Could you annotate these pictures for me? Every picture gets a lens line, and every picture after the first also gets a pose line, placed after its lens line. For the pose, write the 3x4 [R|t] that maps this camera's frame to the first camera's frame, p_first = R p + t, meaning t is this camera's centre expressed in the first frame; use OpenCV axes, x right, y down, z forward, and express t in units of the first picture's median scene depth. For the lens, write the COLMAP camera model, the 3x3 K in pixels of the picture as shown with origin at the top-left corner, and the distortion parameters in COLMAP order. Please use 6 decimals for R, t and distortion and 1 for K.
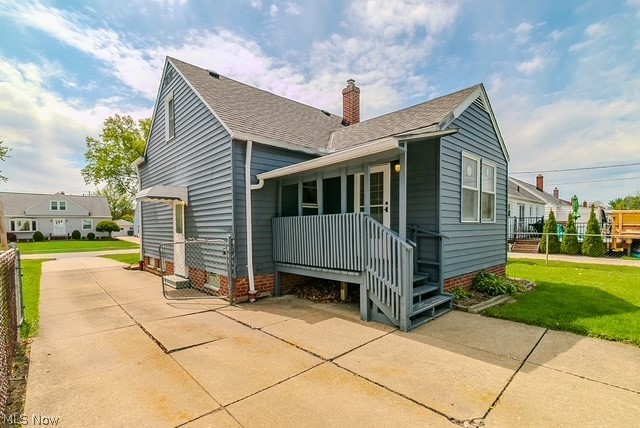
lens RADIAL K [[306.4, 0, 317.5], [0, 306.4, 229.5], [0, 0, 1]] dist [0.000069, -0.000302]
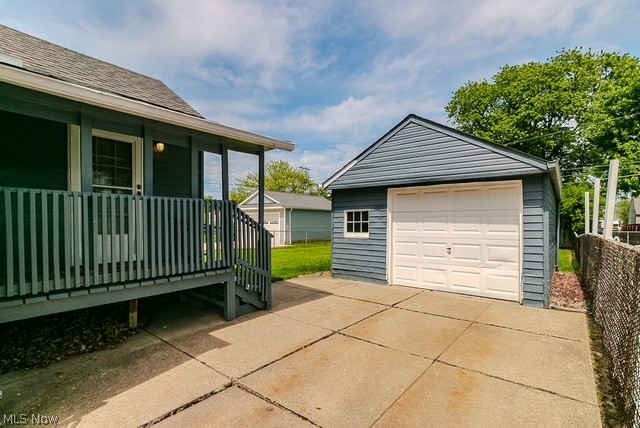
lens RADIAL K [[306.4, 0, 317.5], [0, 306.4, 229.5], [0, 0, 1]] dist [0.000069, -0.000302]
pose [[-0.141121, -0.016586, 0.989853, -0.701359], [0.014600, 0.999716, 0.018833, 0.014987], [-0.989885, 0.017110, -0.140839, 0.792066]]
